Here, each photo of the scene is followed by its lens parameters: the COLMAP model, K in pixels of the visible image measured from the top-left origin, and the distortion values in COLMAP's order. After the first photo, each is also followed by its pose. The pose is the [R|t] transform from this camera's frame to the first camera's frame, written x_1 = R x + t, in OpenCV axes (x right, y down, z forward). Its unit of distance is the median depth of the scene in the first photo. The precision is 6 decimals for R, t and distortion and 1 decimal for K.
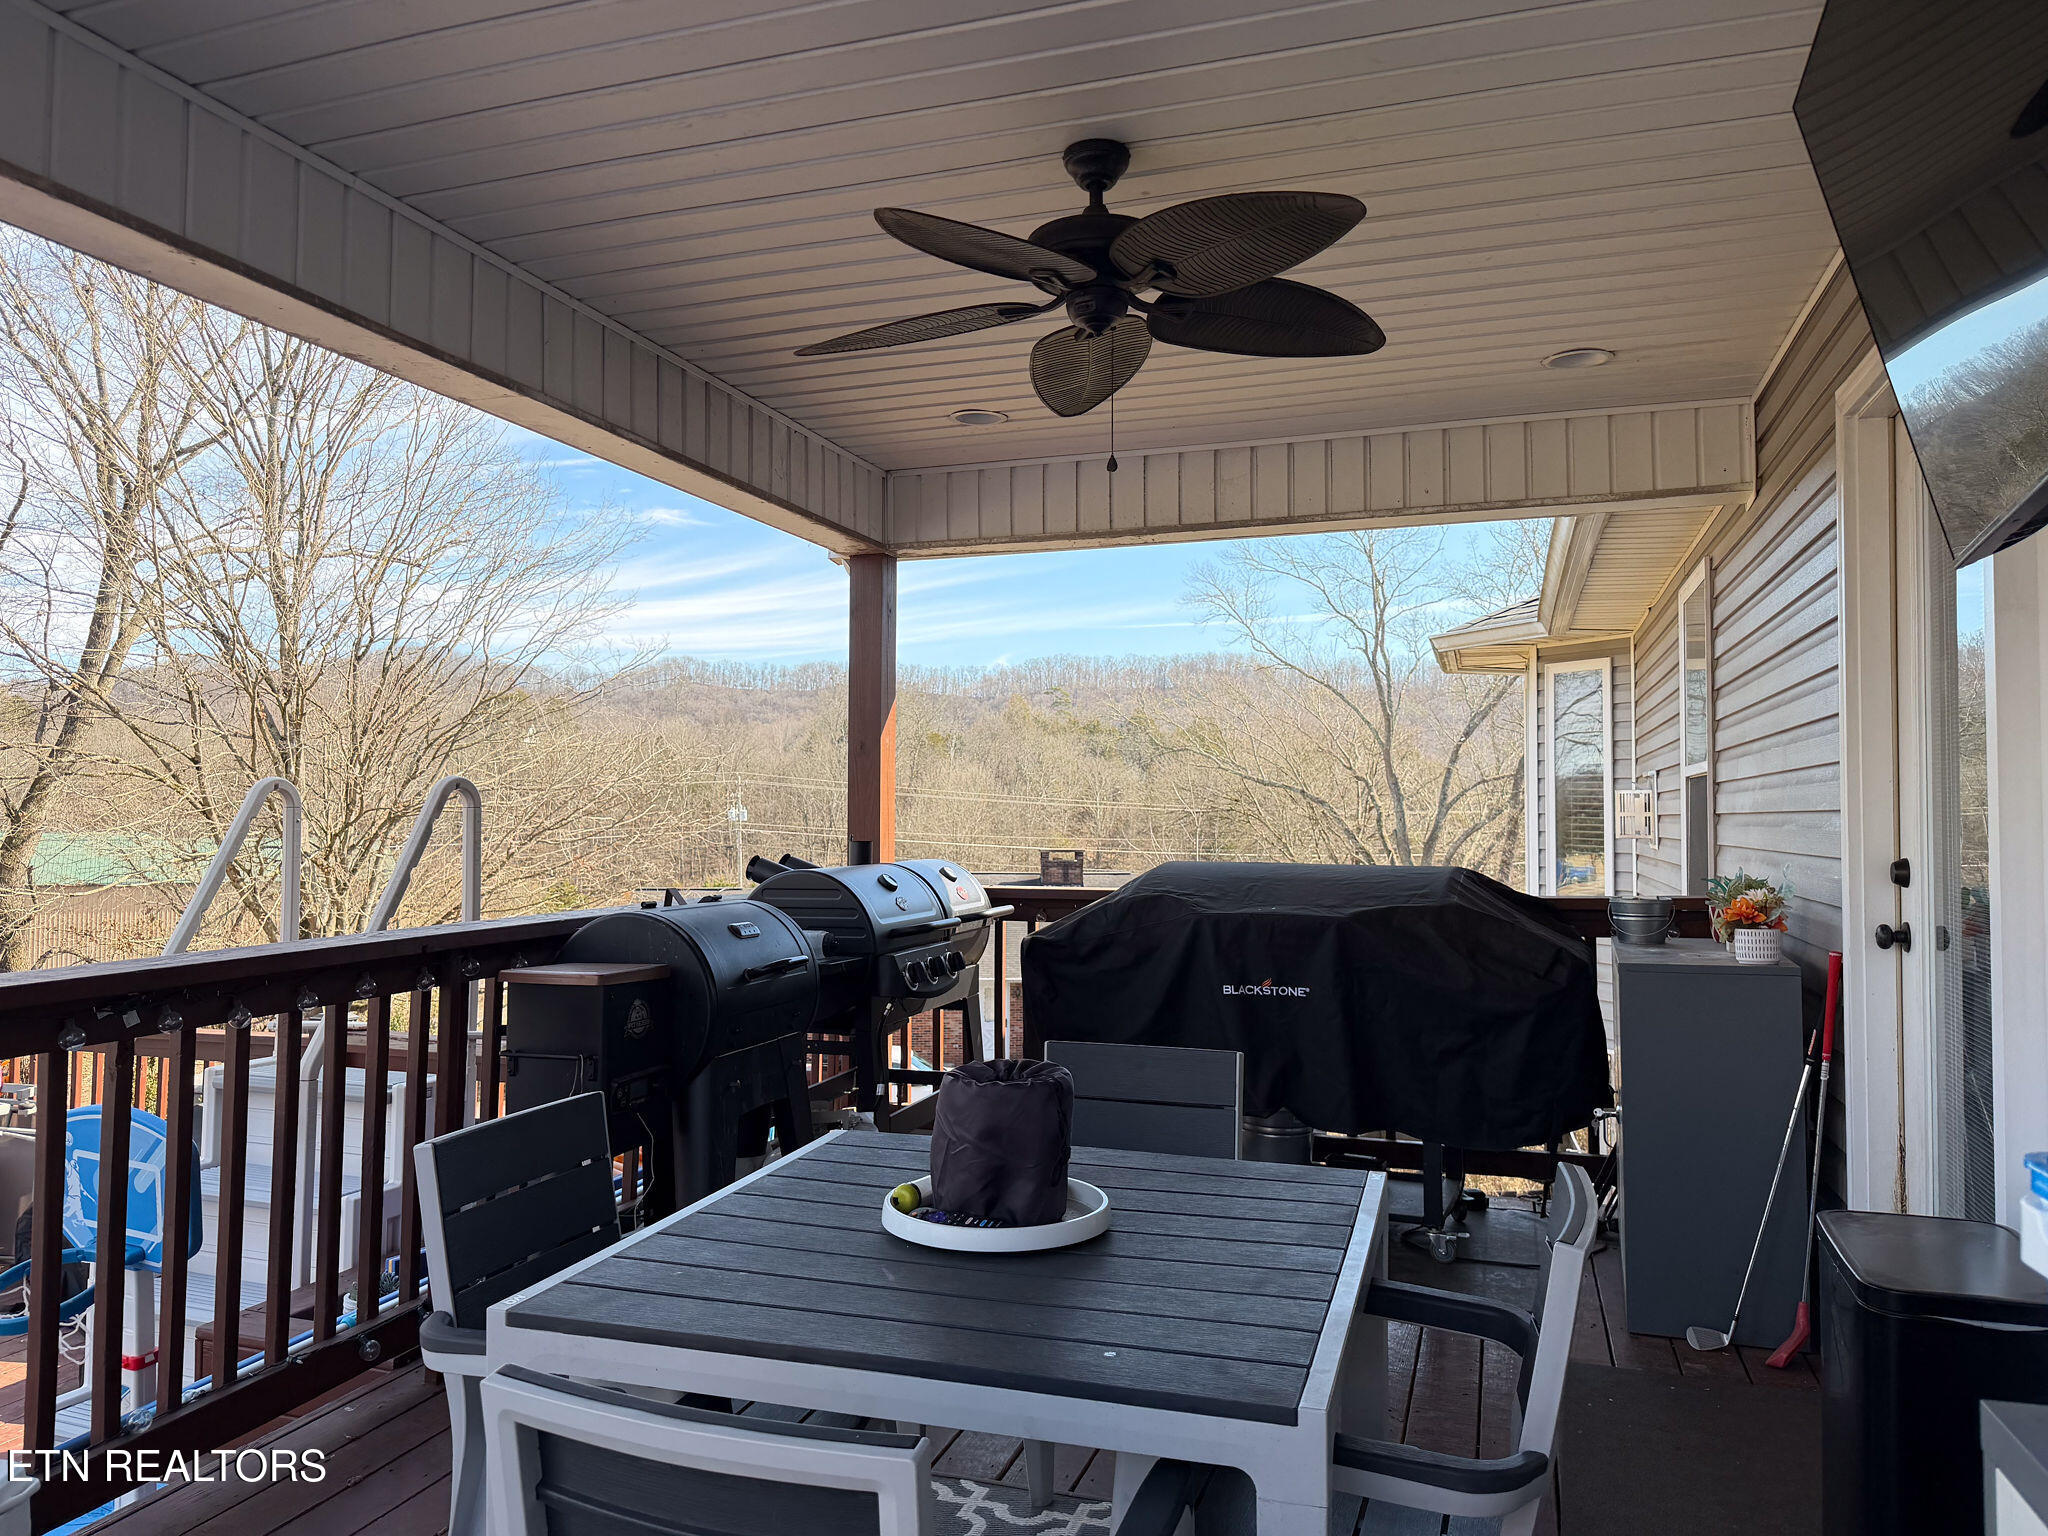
lens RADIAL K [[1467.8, 0, 1024.0], [0, 1467.8, 768.0], [0, 0, 1]] dist [0.195491, -0.391557]
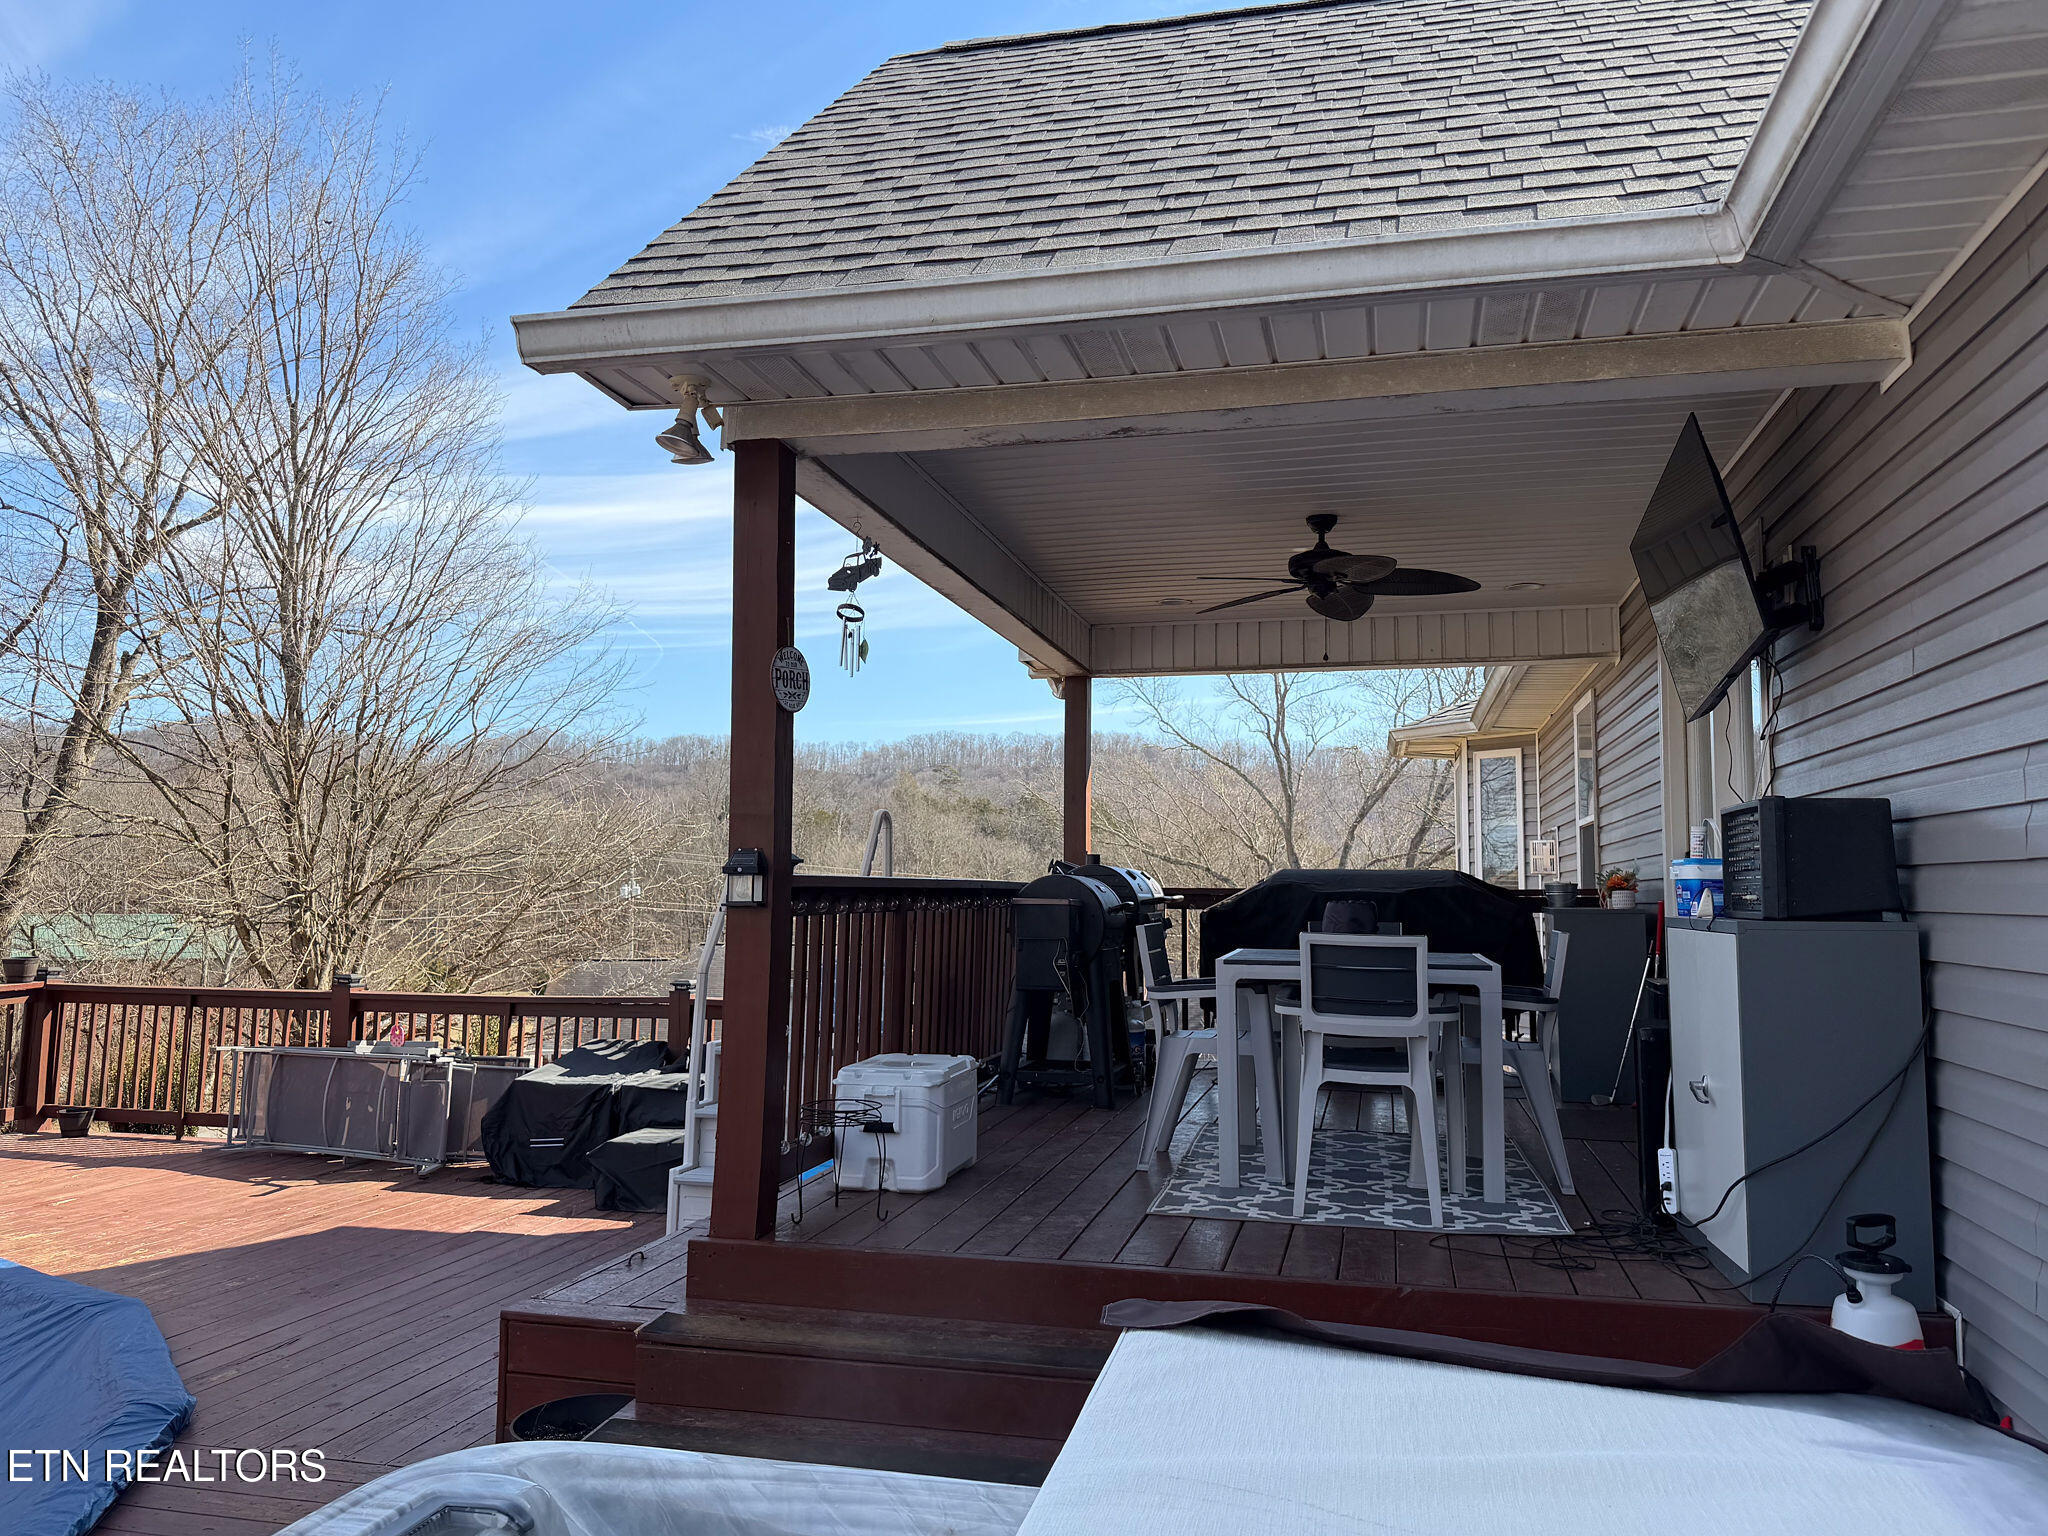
lens RADIAL K [[1510.9, 0, 1024.0], [0, 1510.9, 768.0], [0, 0, 1]] dist [0.117120, -0.122600]
pose [[0.996974, 0.012376, 0.076741, -0.256138], [-0.008295, 0.998546, -0.053272, 0.034951], [-0.077289, 0.052475, 0.995627, -0.538797]]
